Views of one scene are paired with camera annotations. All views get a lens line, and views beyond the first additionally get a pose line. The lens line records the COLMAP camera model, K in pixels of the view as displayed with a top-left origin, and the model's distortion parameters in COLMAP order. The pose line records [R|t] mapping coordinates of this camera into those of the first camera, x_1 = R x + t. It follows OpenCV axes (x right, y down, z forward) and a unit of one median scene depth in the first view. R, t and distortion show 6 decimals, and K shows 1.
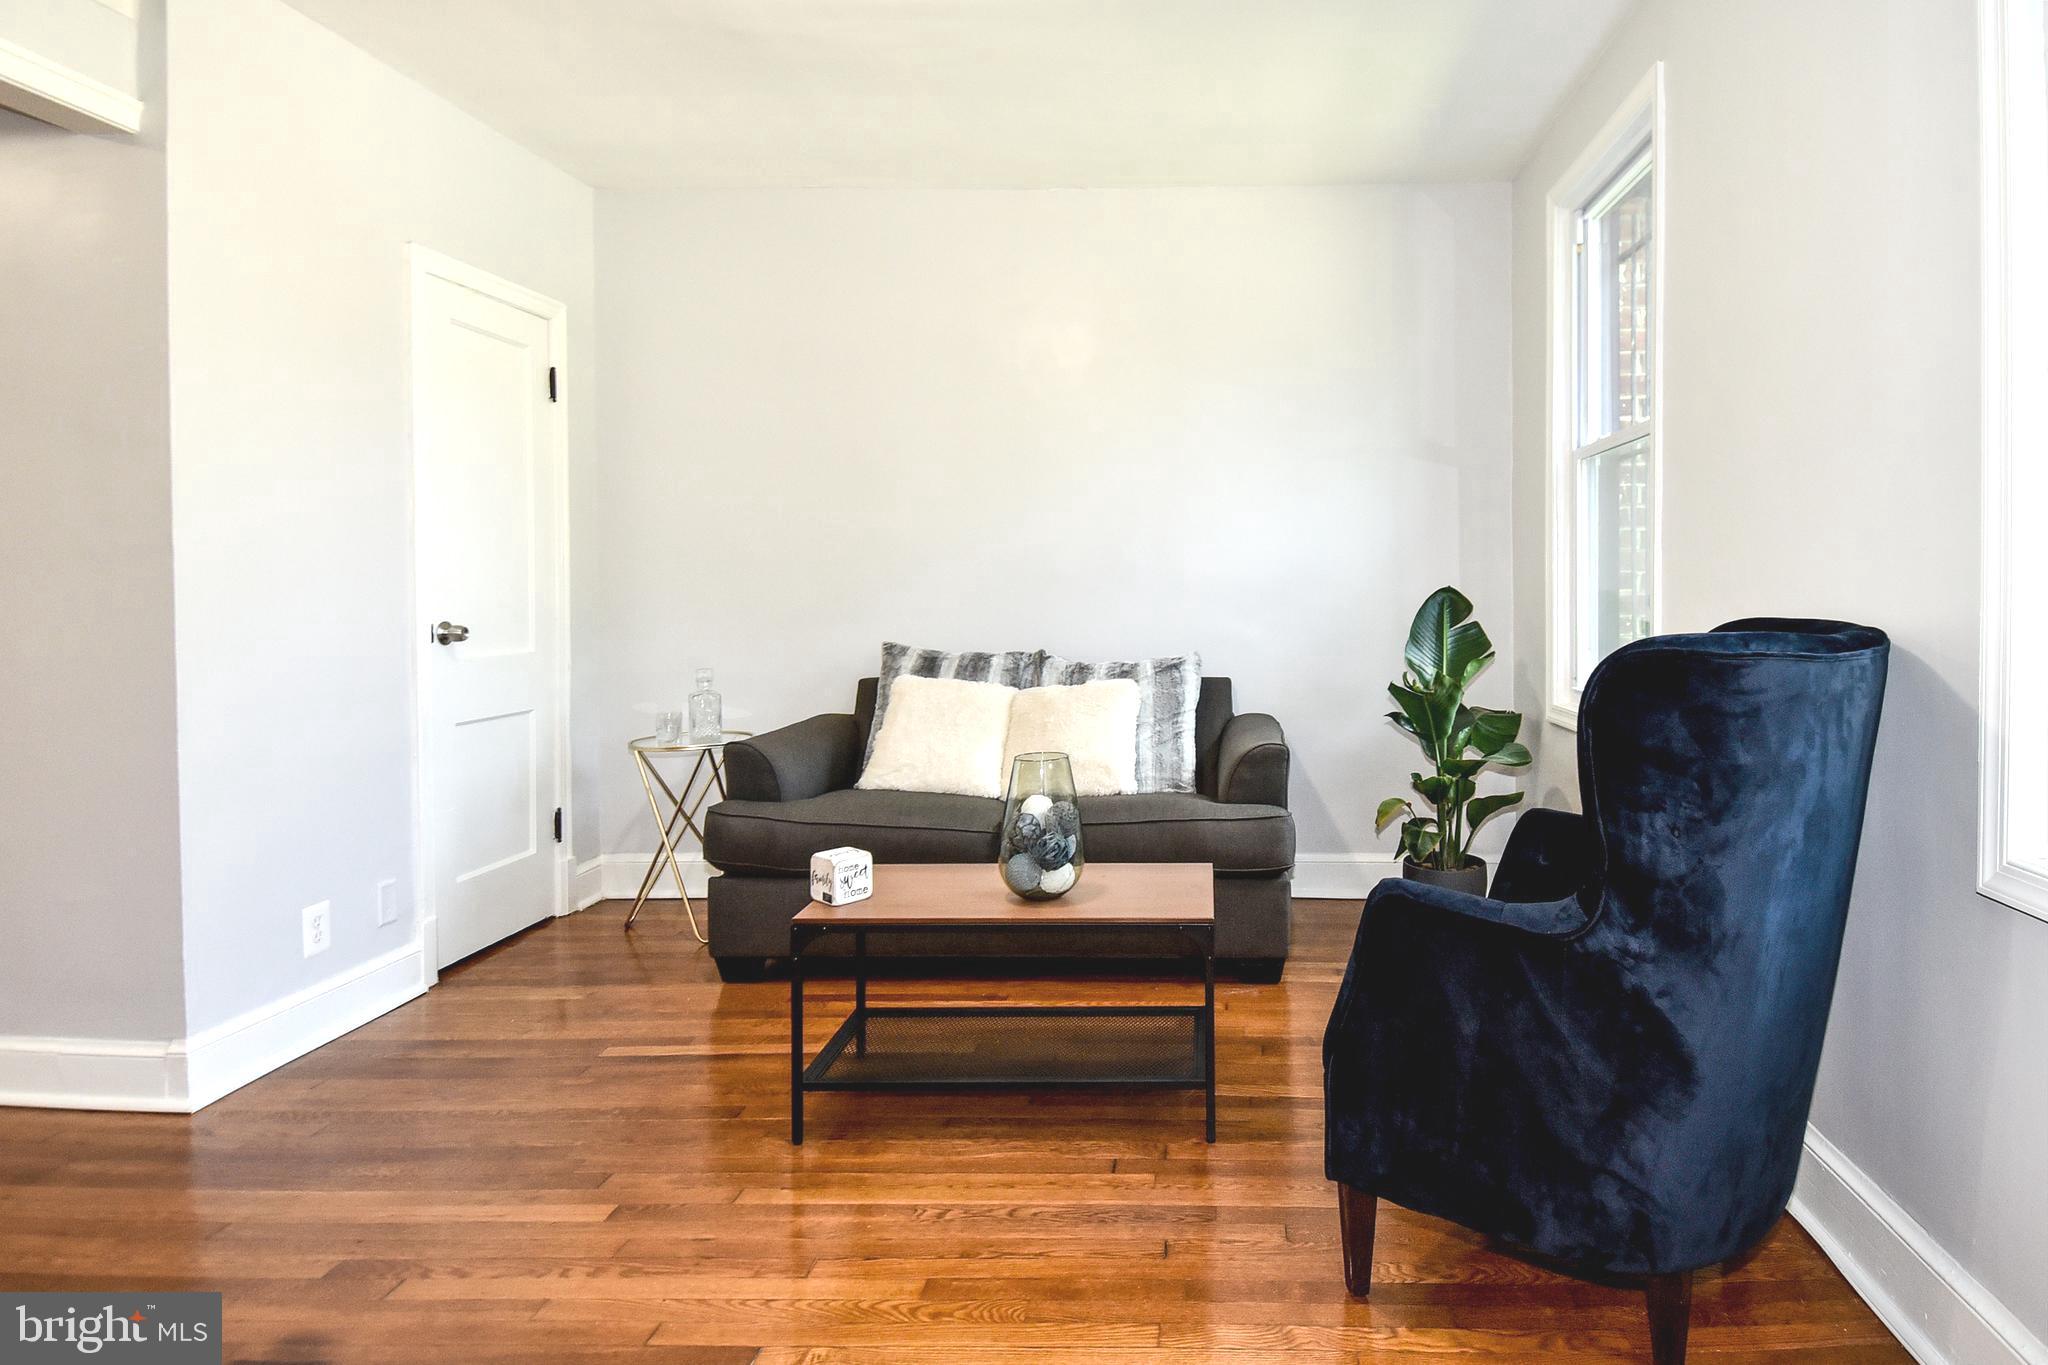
lens RADIAL K [[1214.5, 0, 1206.2], [0, 1214.5, 600.4], [0, 0, 1]] dist [0.016346, -0.021222]
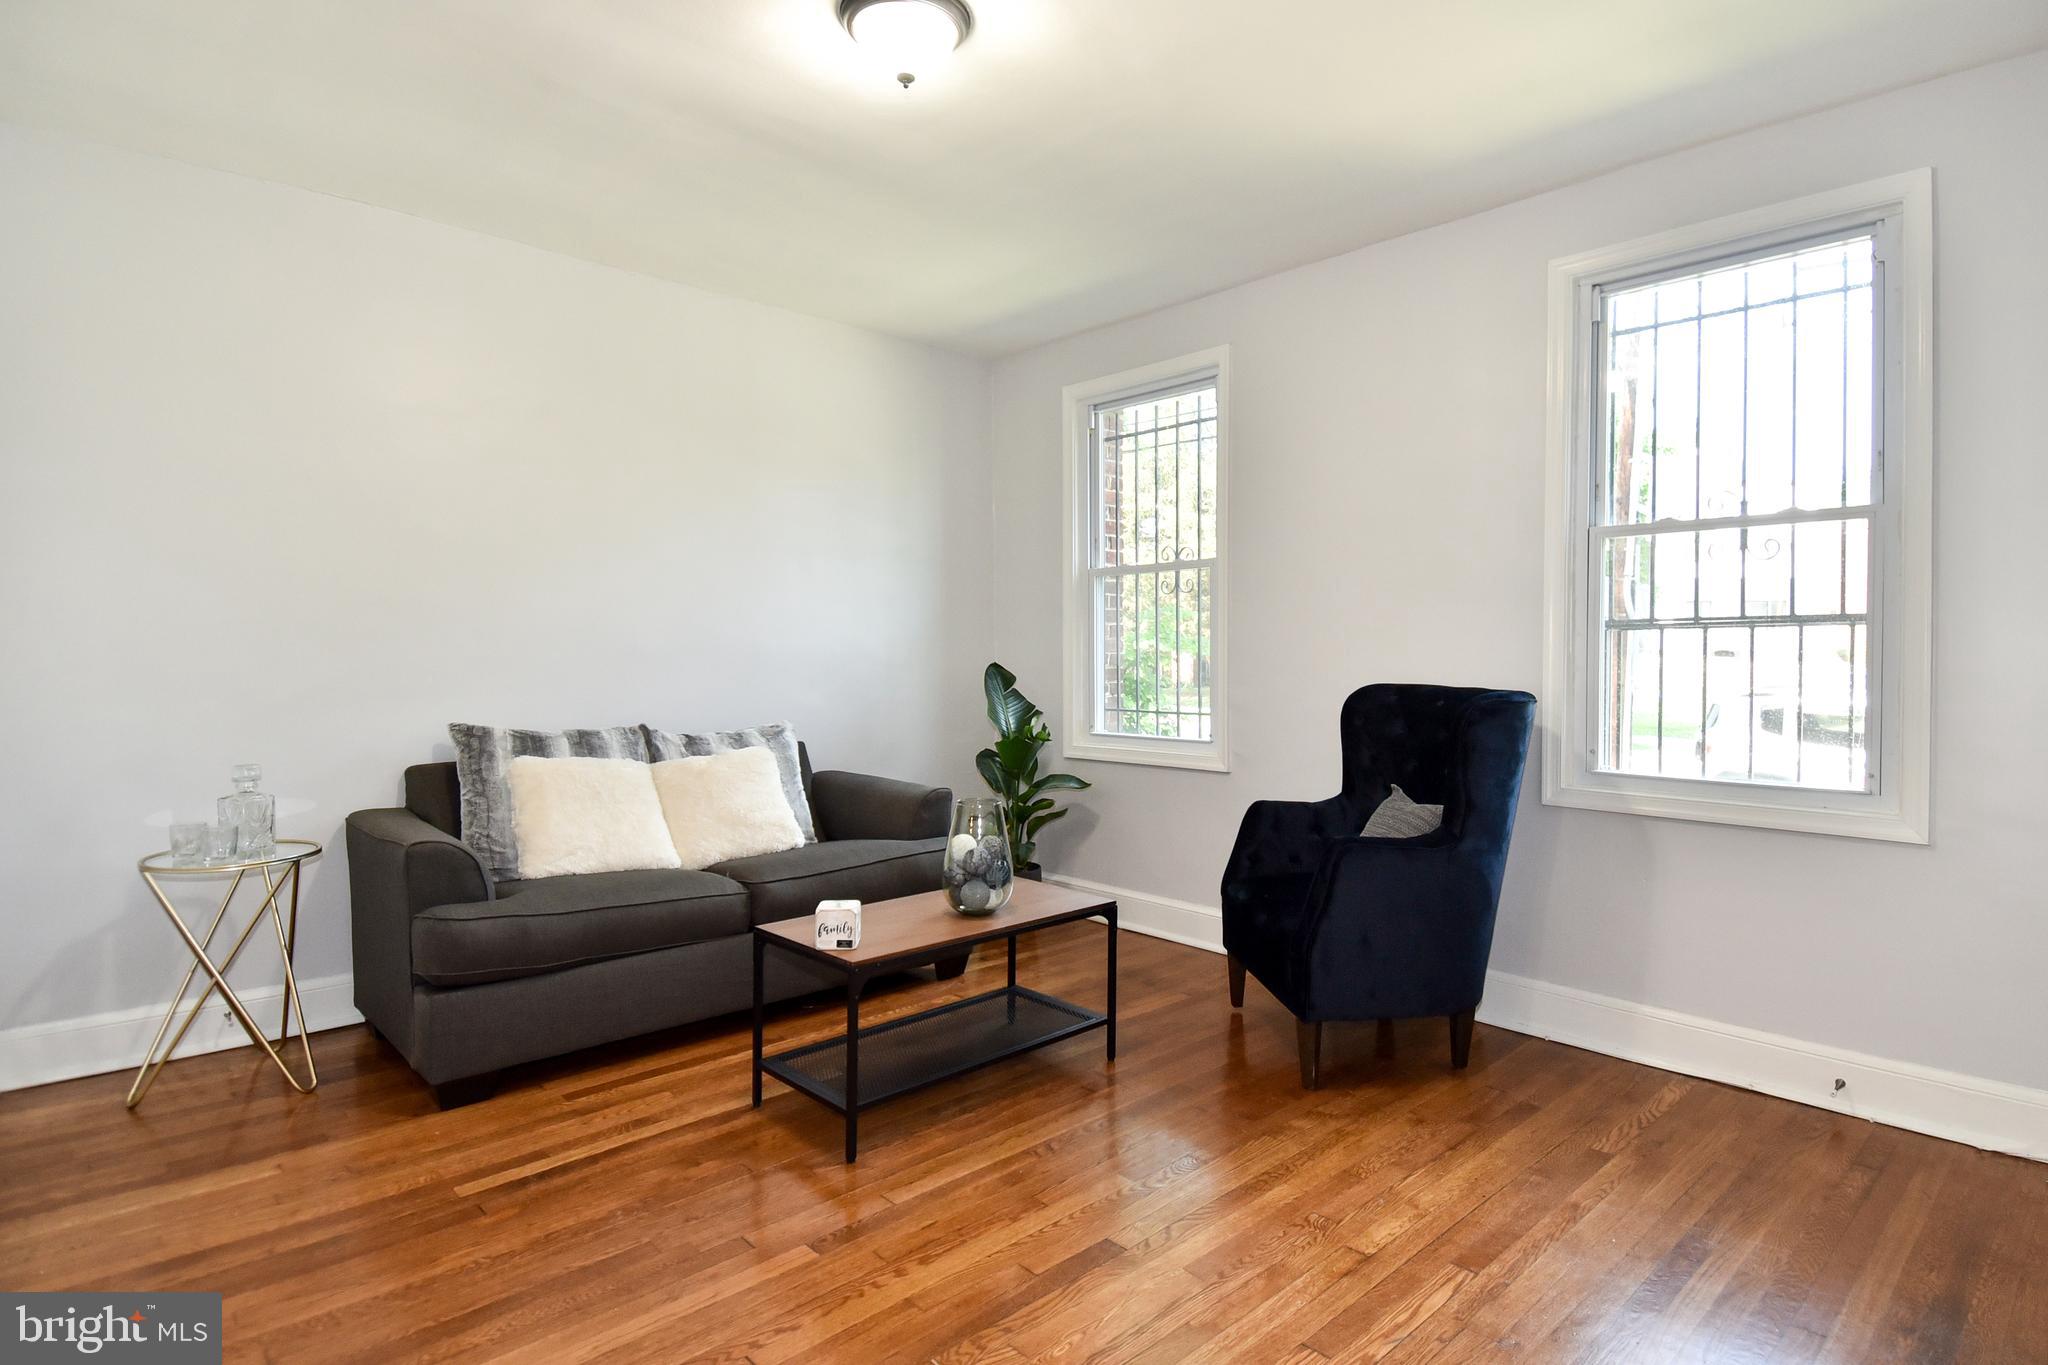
lens RADIAL K [[1084.9, 0, 1153.1], [0, 1084.9, 657.5], [0, 0, 1]] dist [0.029318, -0.033761]
pose [[0.682887, -0.001611, 0.730522, -0.577244], [0.003435, 0.999994, -0.001006, -0.014633], [-0.730516, 0.003196, 0.682888, 0.063256]]
